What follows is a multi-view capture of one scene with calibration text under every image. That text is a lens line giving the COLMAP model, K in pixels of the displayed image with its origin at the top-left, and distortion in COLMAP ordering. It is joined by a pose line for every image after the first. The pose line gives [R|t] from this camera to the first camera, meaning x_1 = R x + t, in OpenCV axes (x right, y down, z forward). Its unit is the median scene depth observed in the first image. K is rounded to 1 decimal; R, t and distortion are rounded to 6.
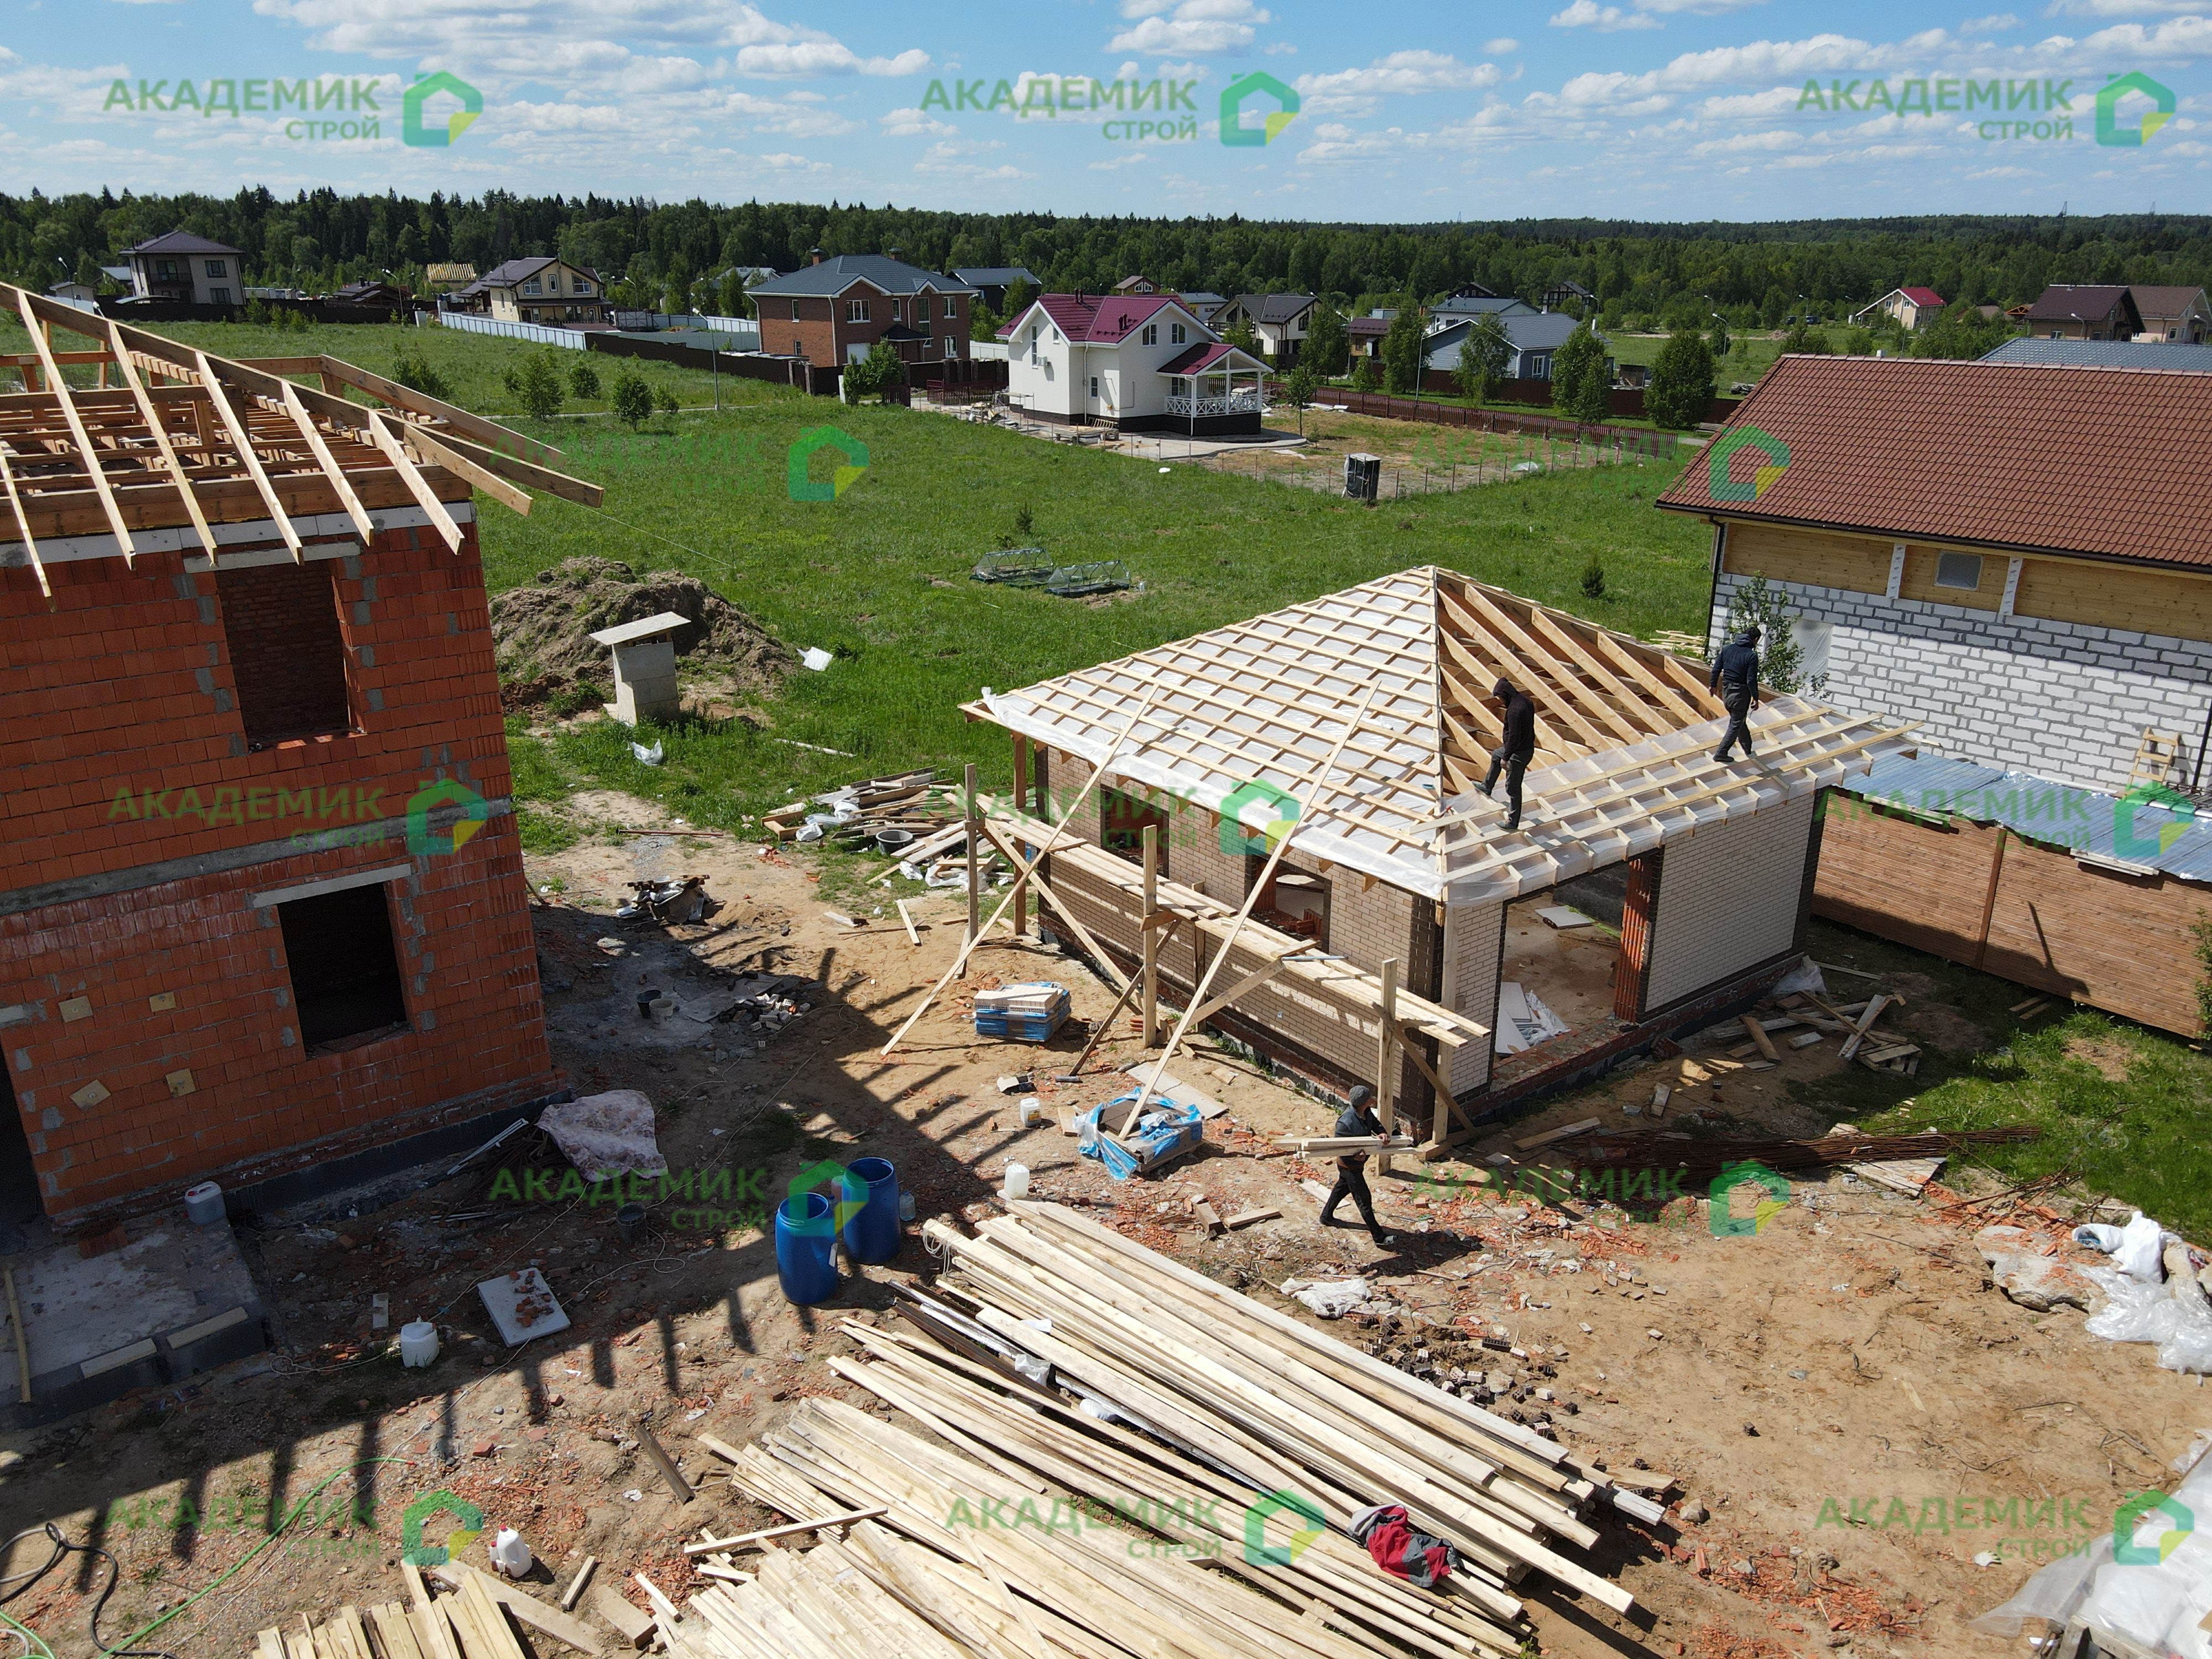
lens RADIAL K [[1580.5, 0, 1106.0], [0, 1580.5, 829.5], [0, 0, 1]] dist [-0.001501, 0.005379]
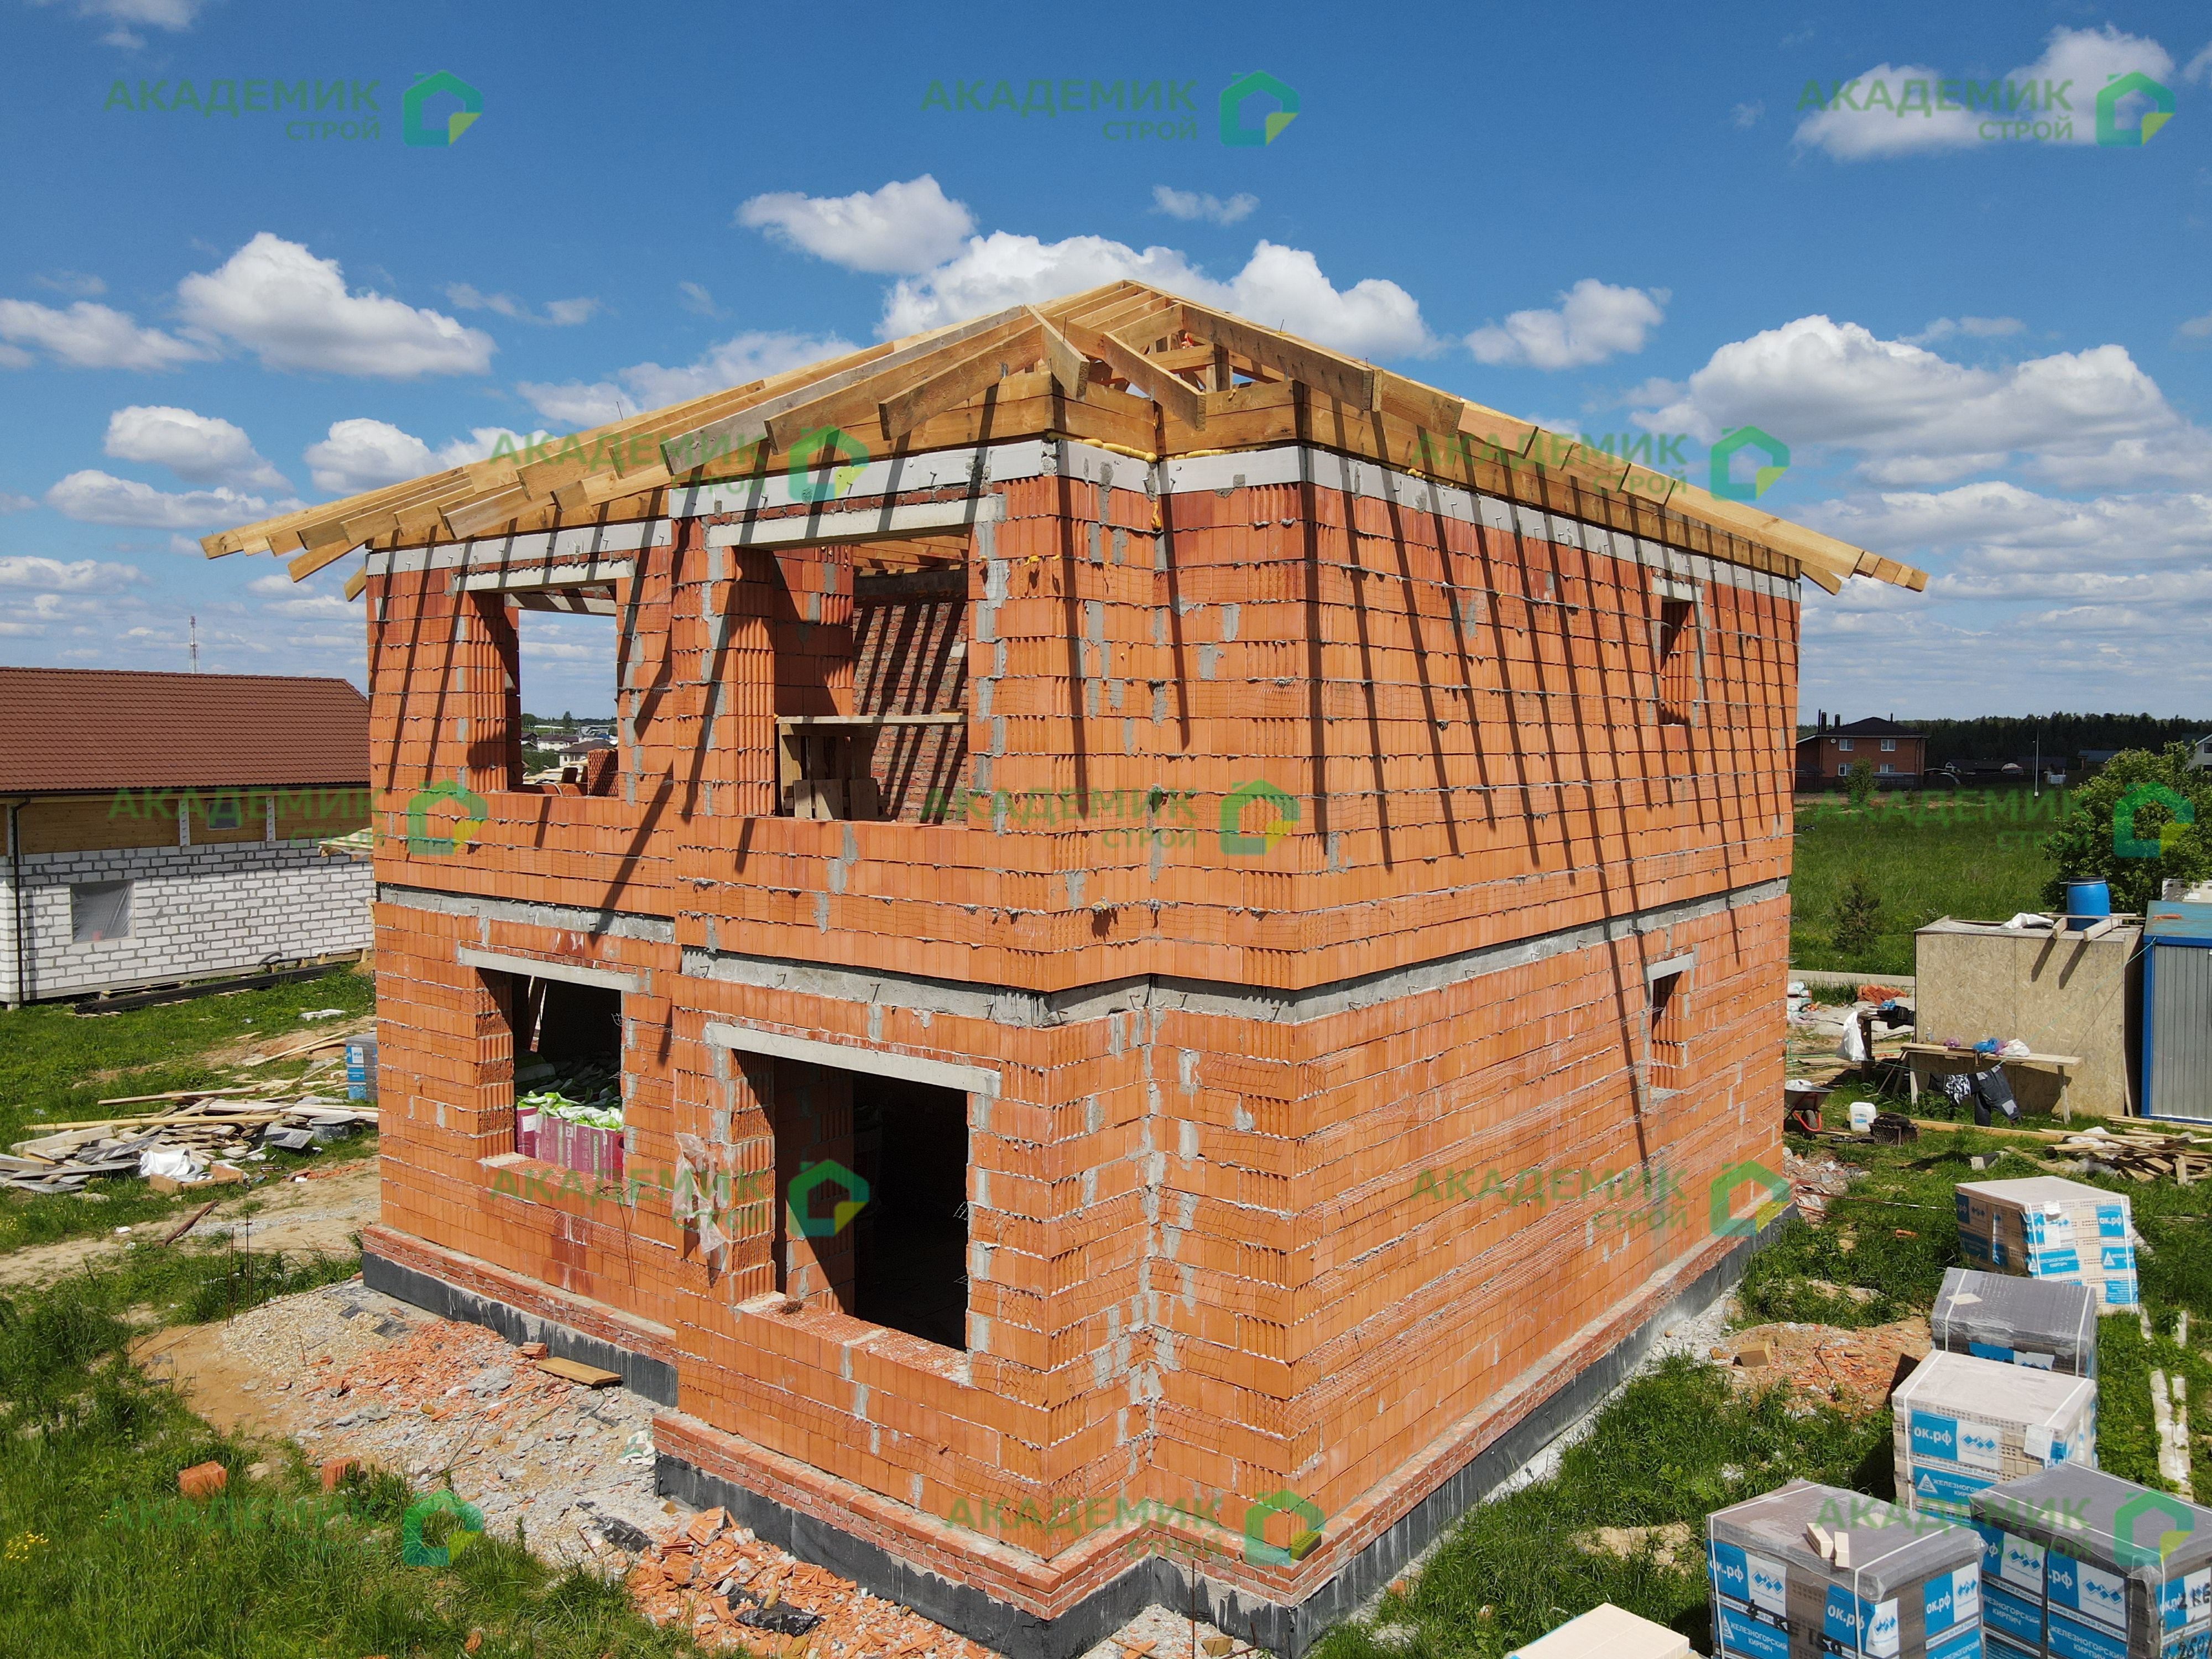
lens RADIAL K [[1580.5, 0, 1106.0], [0, 1580.5, 829.5], [0, 0, 1]] dist [-0.001501, 0.005379]
pose [[-0.268957, -0.055135, 0.961573, -0.848528], [0.325430, 0.934444, 0.144604, -0.102982], [-0.906508, 0.351817, -0.233382, 0.635694]]
